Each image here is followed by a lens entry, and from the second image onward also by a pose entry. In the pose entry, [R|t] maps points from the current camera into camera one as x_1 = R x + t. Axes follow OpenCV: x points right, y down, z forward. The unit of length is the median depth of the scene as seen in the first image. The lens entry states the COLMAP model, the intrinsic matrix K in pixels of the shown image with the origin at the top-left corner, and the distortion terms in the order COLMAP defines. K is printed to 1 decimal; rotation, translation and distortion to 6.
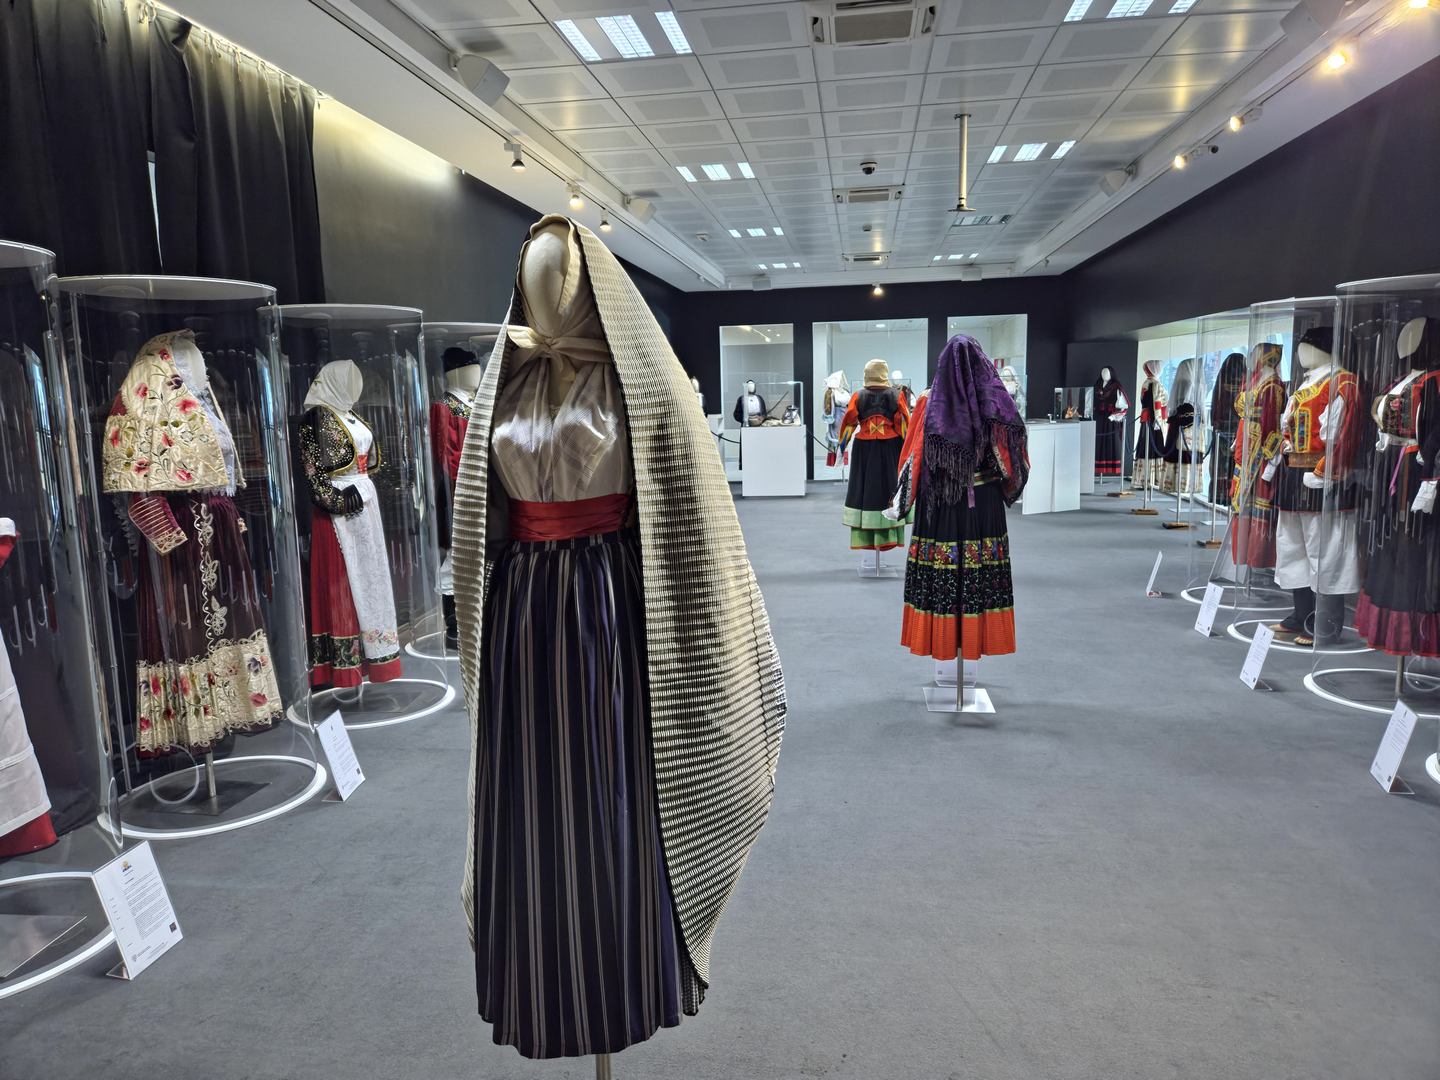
lens RADIAL K [[972.2, 0, 721.6], [0, 972.2, 533.8], [0, 0, 1]] dist [0.082330, -0.089143]
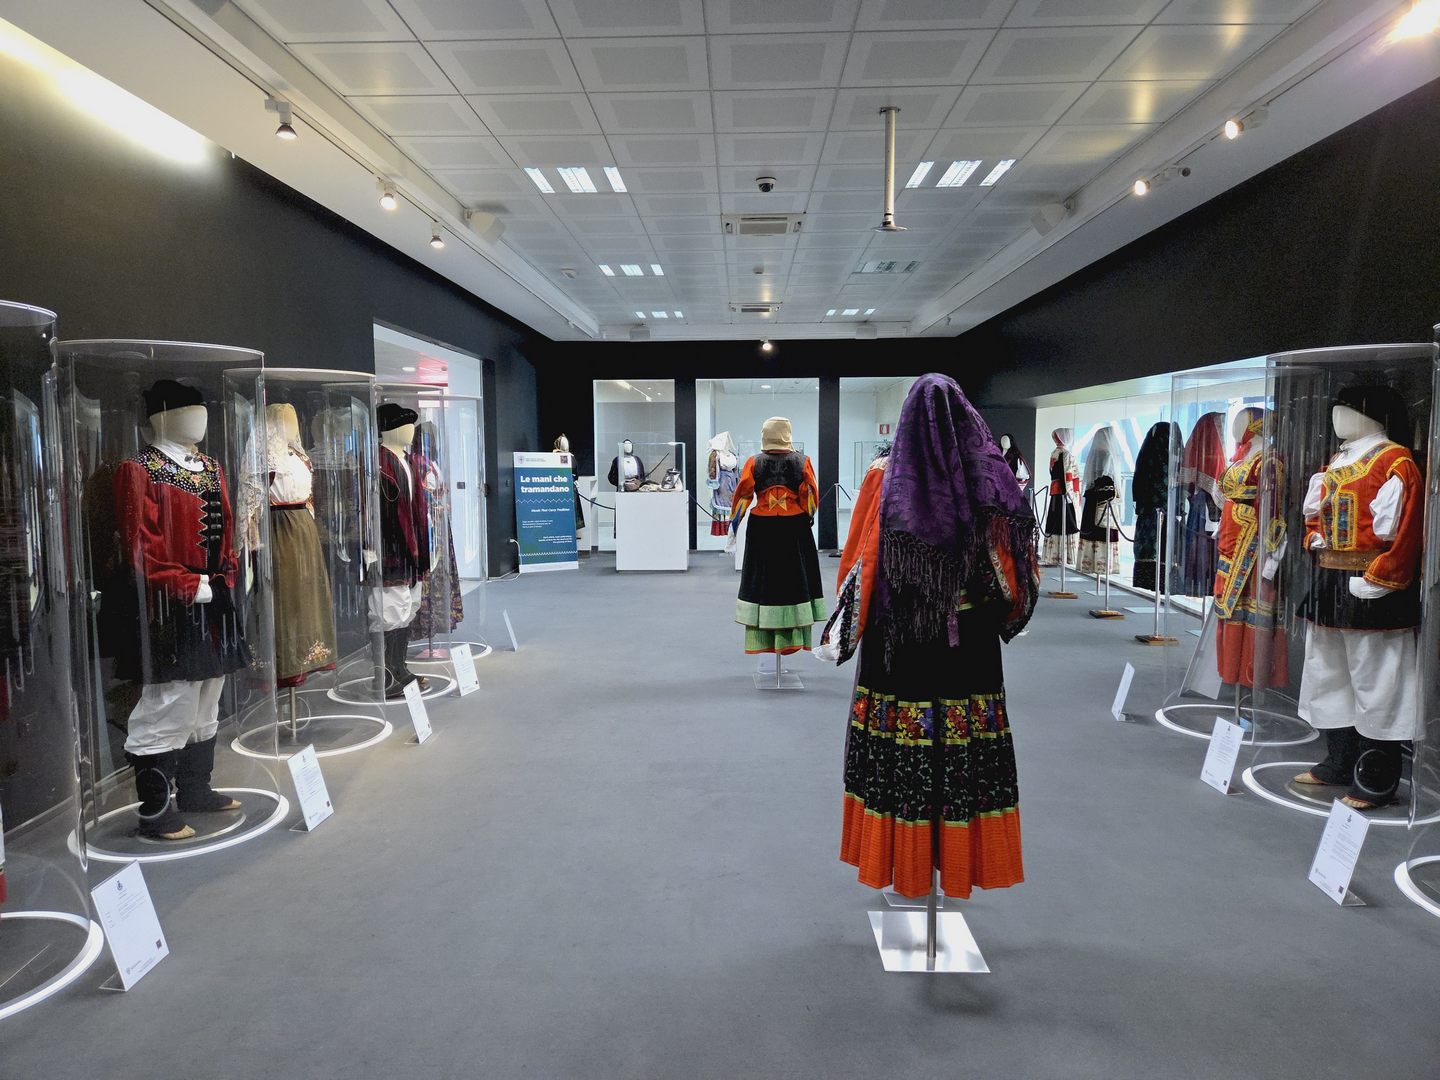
lens RADIAL K [[982.2, 0, 720.0], [0, 982.2, 540.0], [0, 0, 1]] dist [0.076386, -0.077399]
pose [[0.992856, 0.008763, 0.118998, 0.016747], [-0.002086, 0.998422, -0.056115, -0.031802], [-0.119302, 0.055466, 0.991308, 0.208376]]
